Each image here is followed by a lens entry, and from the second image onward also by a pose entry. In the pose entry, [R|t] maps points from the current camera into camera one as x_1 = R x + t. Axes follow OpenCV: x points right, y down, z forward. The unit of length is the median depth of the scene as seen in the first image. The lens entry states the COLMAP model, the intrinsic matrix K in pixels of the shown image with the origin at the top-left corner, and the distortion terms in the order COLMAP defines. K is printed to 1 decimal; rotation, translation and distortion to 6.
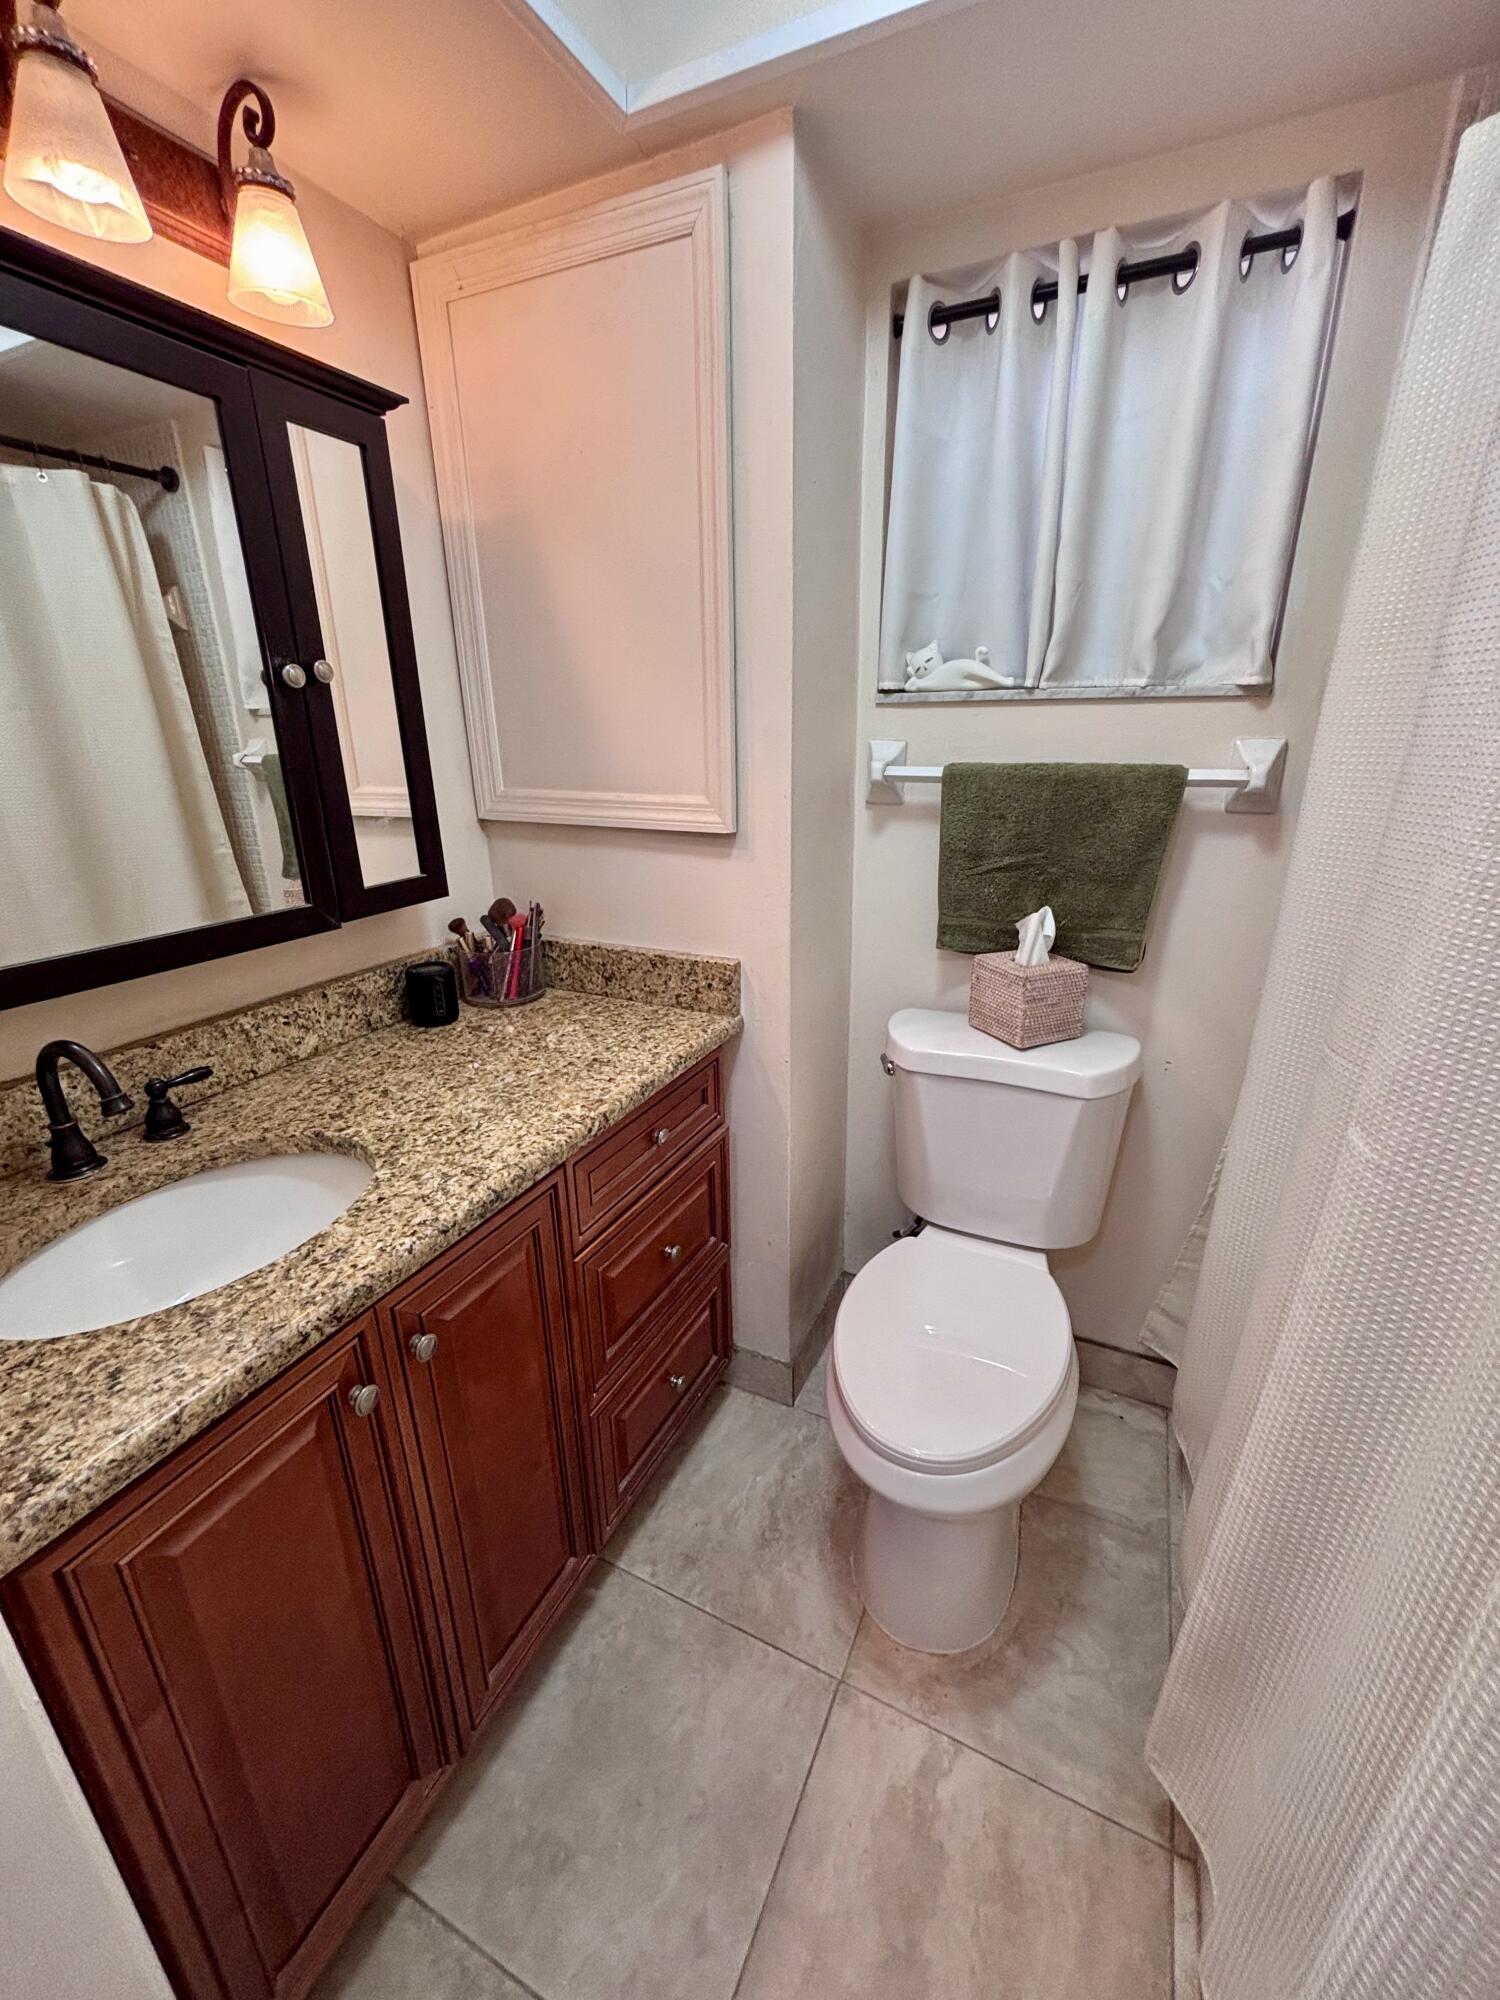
lens RADIAL K [[811.3, 0, 753.4], [0, 811.3, 998.3], [0, 0, 1]] dist [0.001616, 0.000052]
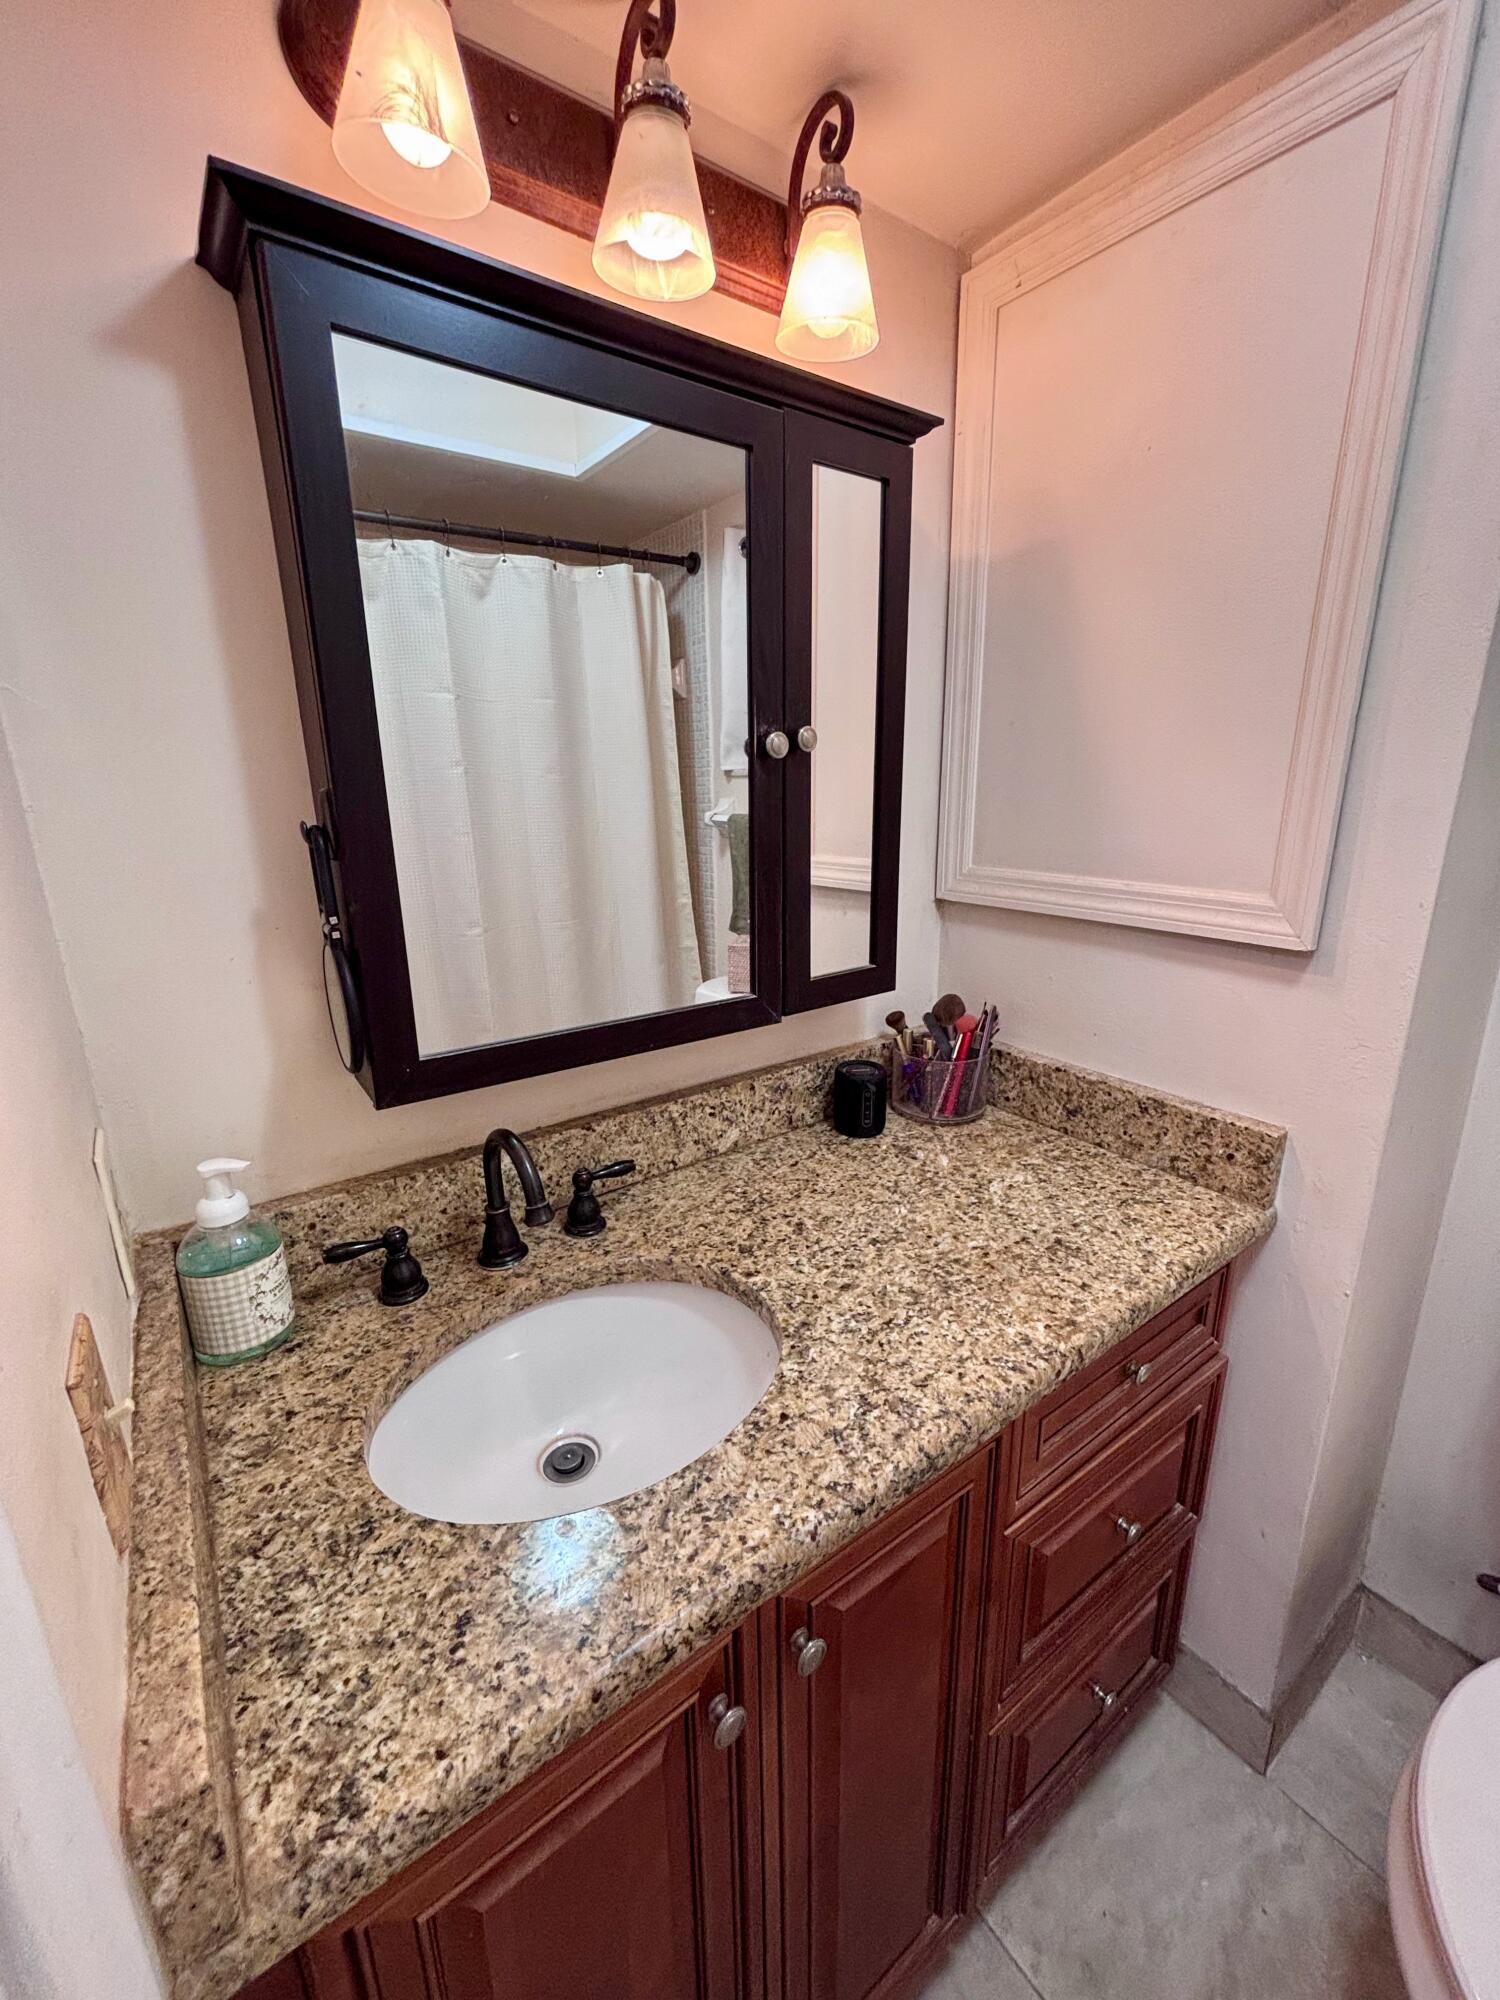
lens RADIAL K [[811.3, 0, 754.1], [0, 811.3, 1000.4], [0, 0, 1]] dist [0.001616, 0.000052]
pose [[0.881327, 0.124974, -0.455680, -0.141166], [-0.148387, 0.988803, -0.015807, -0.096926], [0.448603, 0.081548, 0.890003, 0.210567]]
